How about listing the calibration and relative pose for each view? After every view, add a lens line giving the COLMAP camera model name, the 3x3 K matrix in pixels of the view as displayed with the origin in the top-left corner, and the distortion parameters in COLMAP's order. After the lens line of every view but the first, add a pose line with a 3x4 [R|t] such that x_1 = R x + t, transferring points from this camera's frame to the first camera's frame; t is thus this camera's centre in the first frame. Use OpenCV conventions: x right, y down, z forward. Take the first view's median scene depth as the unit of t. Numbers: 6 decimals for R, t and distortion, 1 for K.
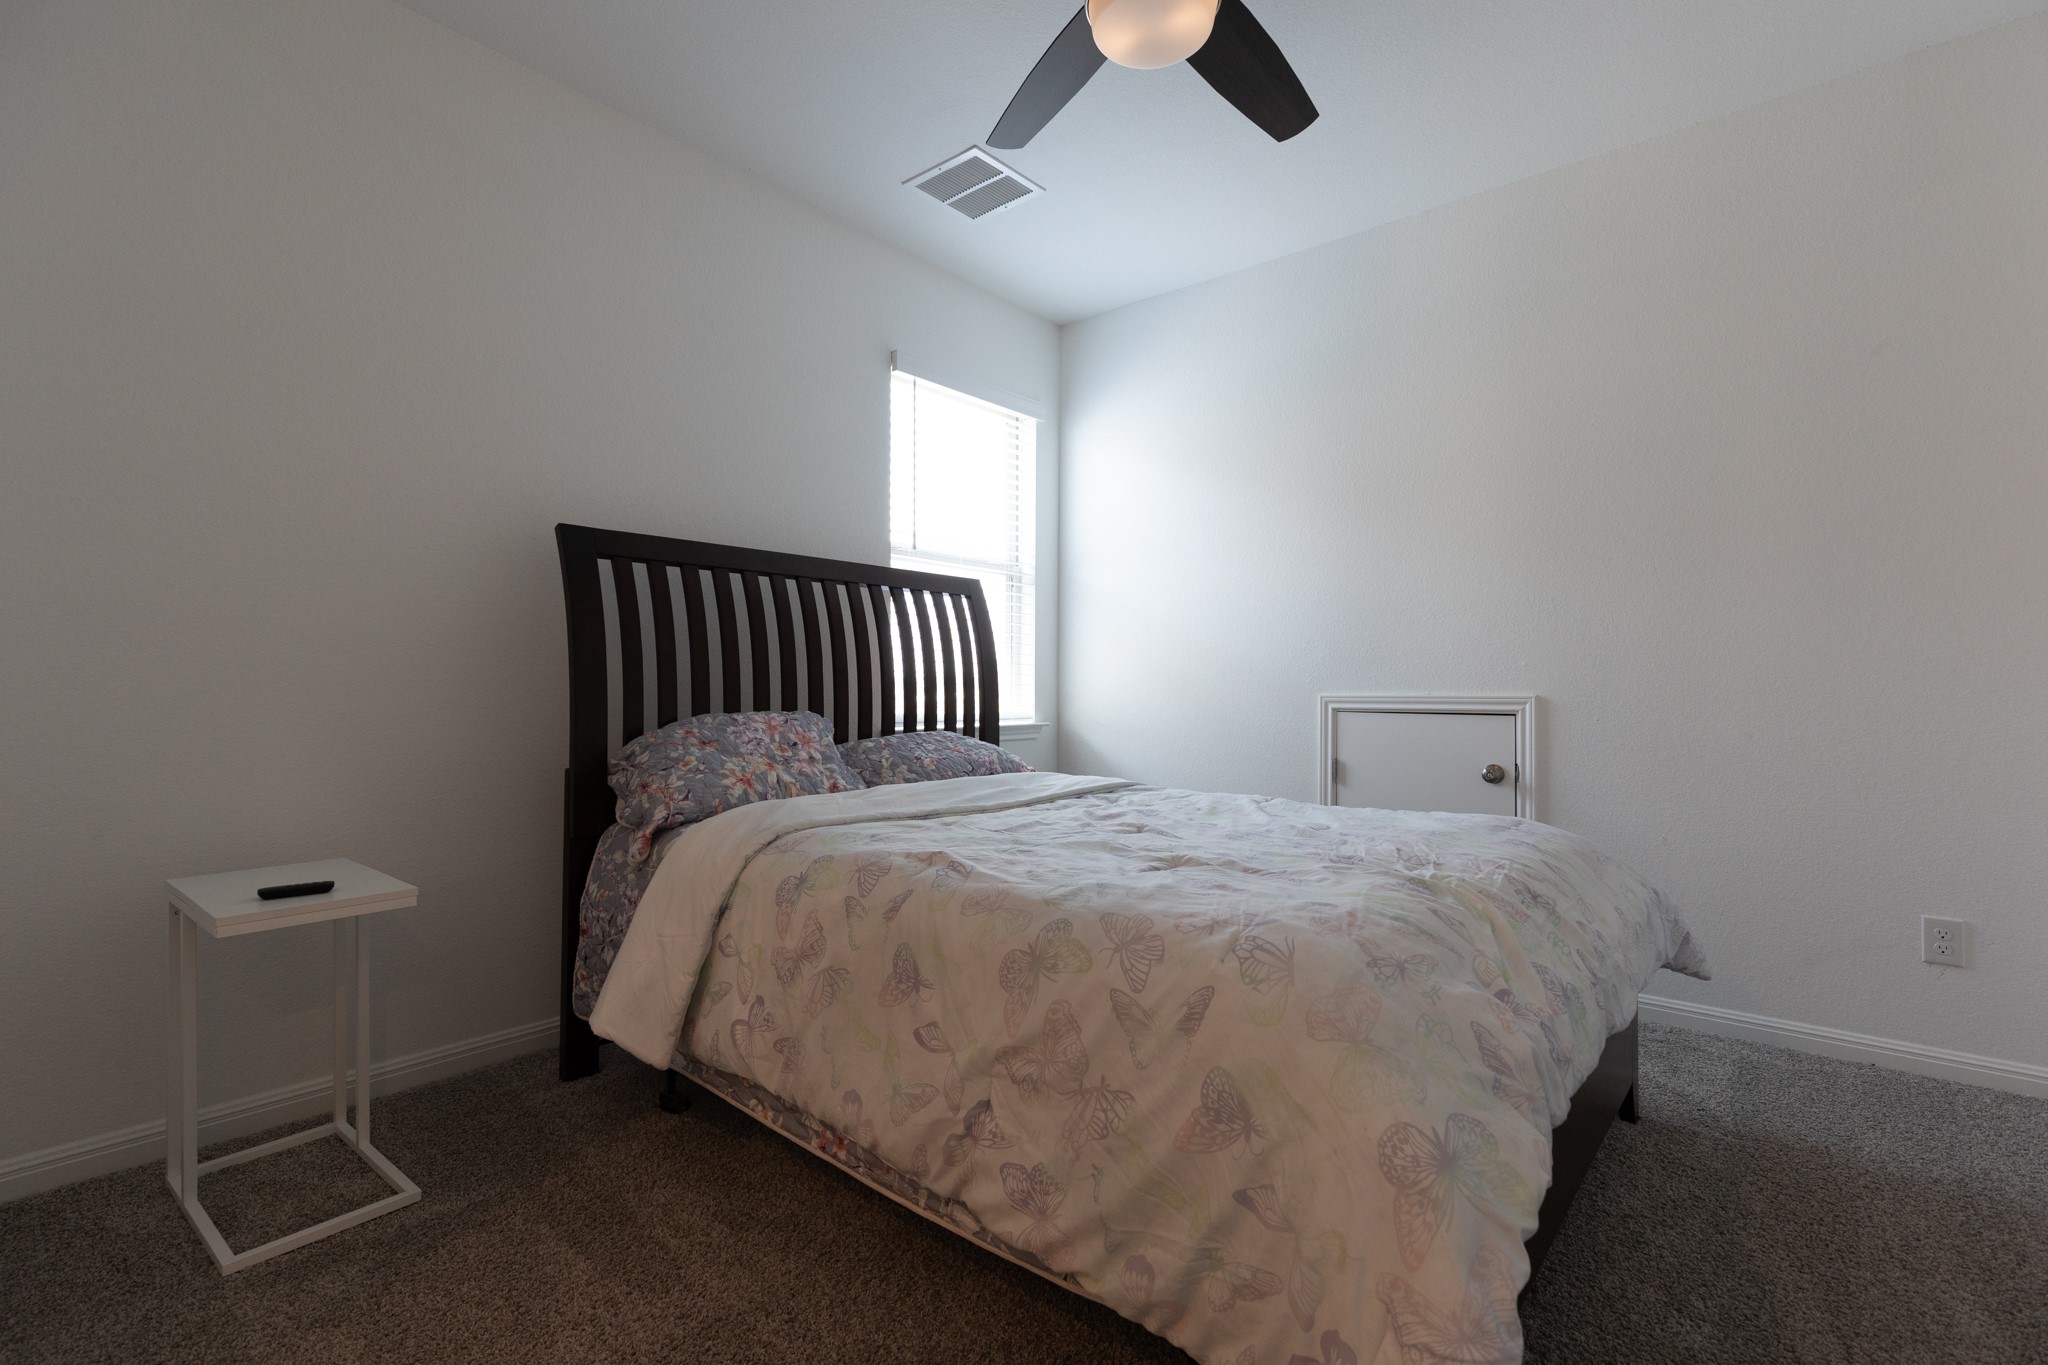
lens RADIAL K [[918.3, 0, 1032.4], [0, 918.3, 680.5], [0, 0, 1]] dist [0.008355, 0.000521]
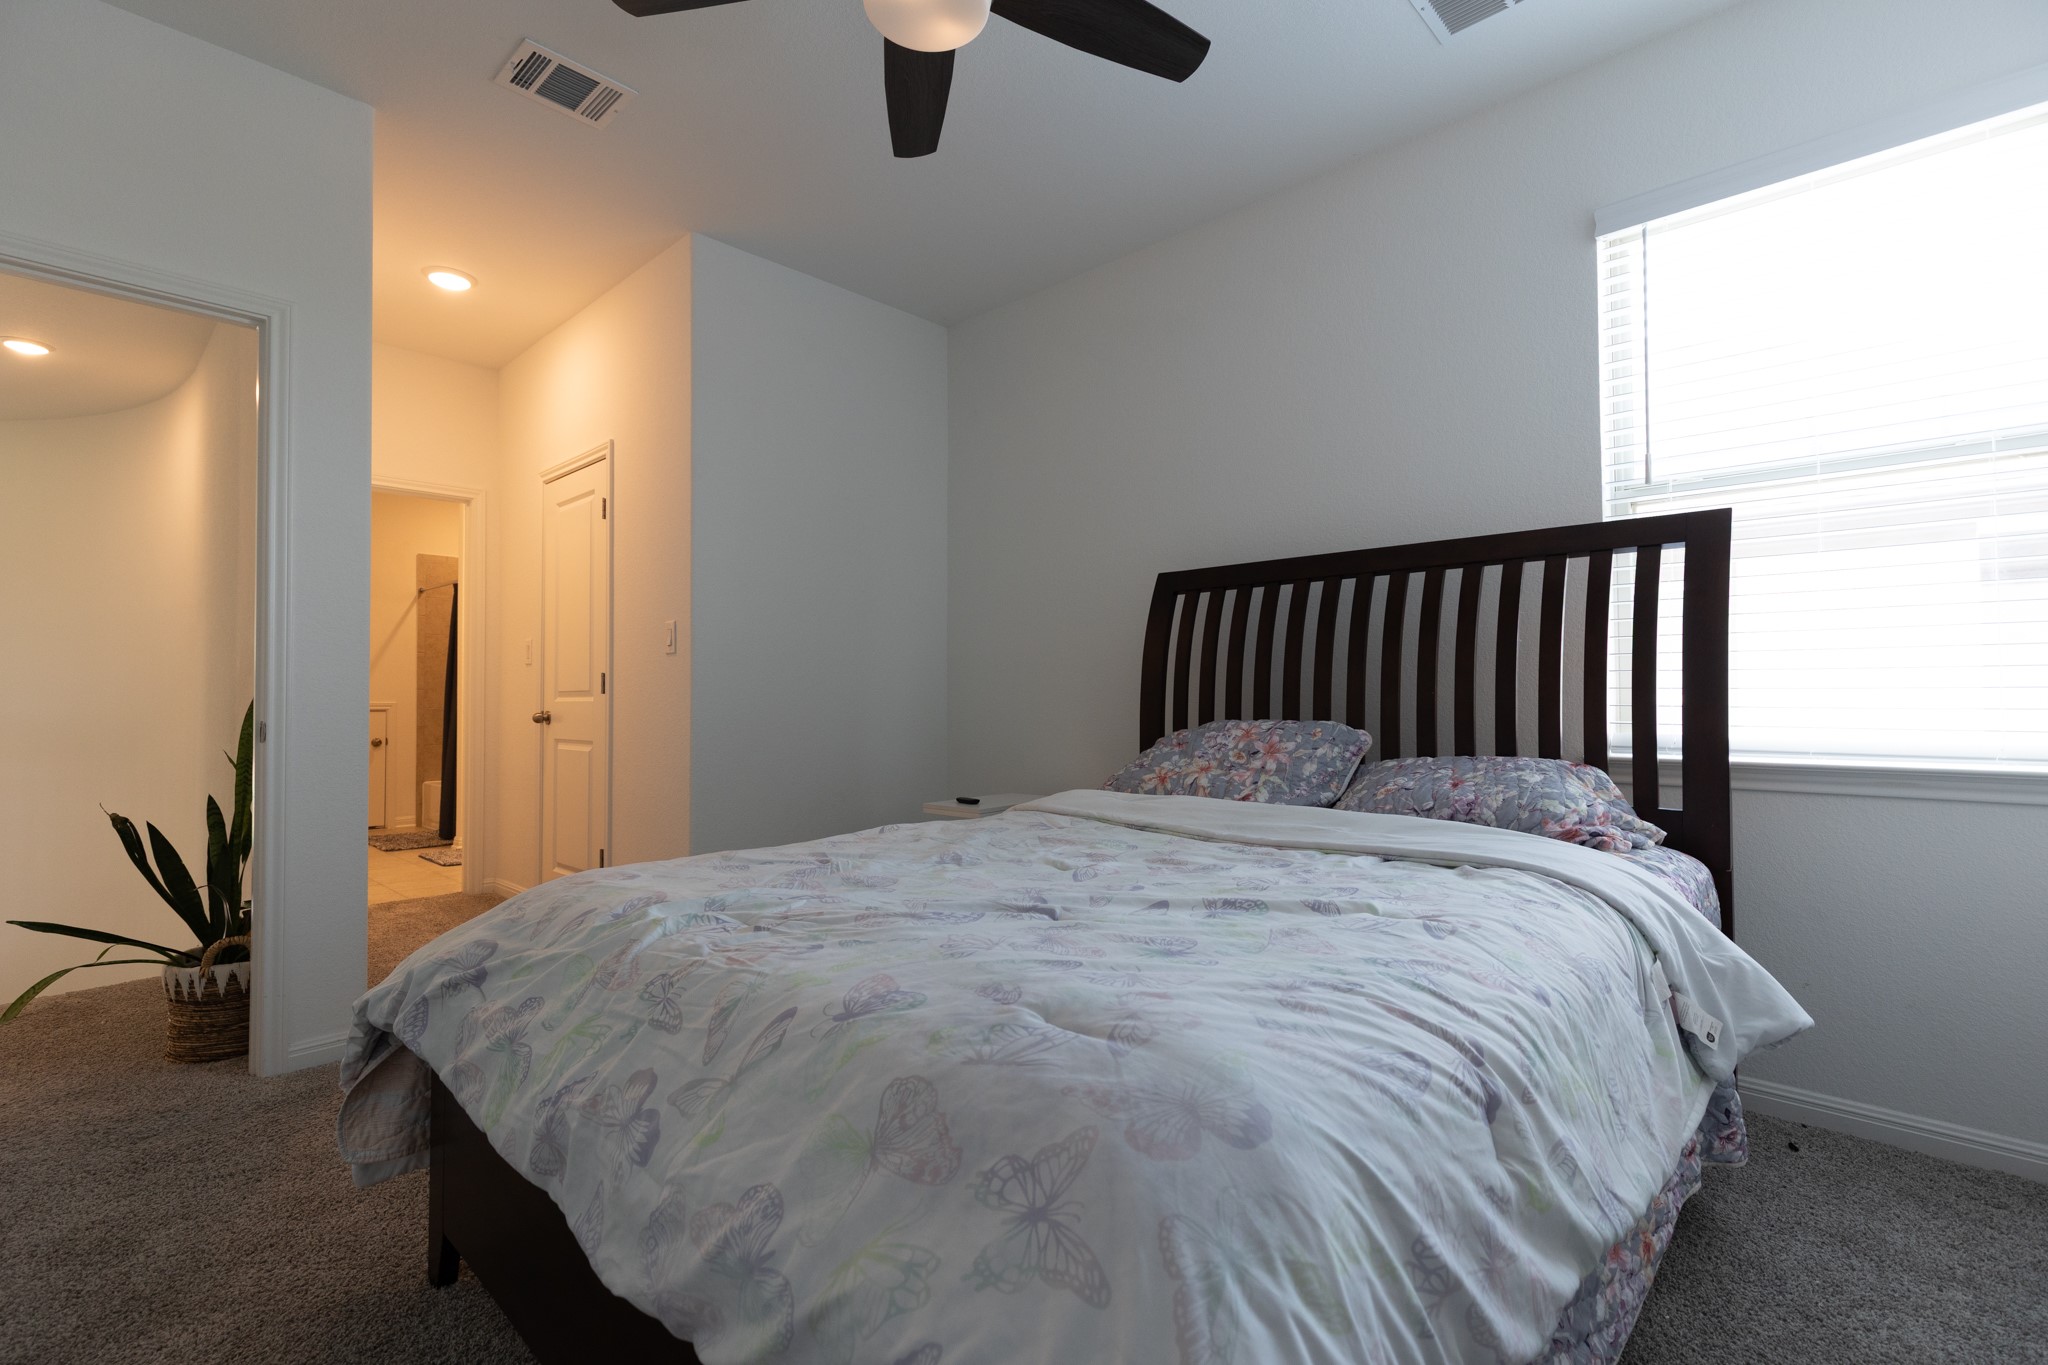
lens RADIAL K [[918.3, 0, 1032.4], [0, 918.3, 680.5], [0, 0, 1]] dist [0.008355, 0.000521]
pose [[-0.036132, -0.021690, -0.999112, 0.679942], [0.010274, 0.999704, -0.022074, 0.008863], [0.999294, -0.011063, -0.035898, 0.728709]]
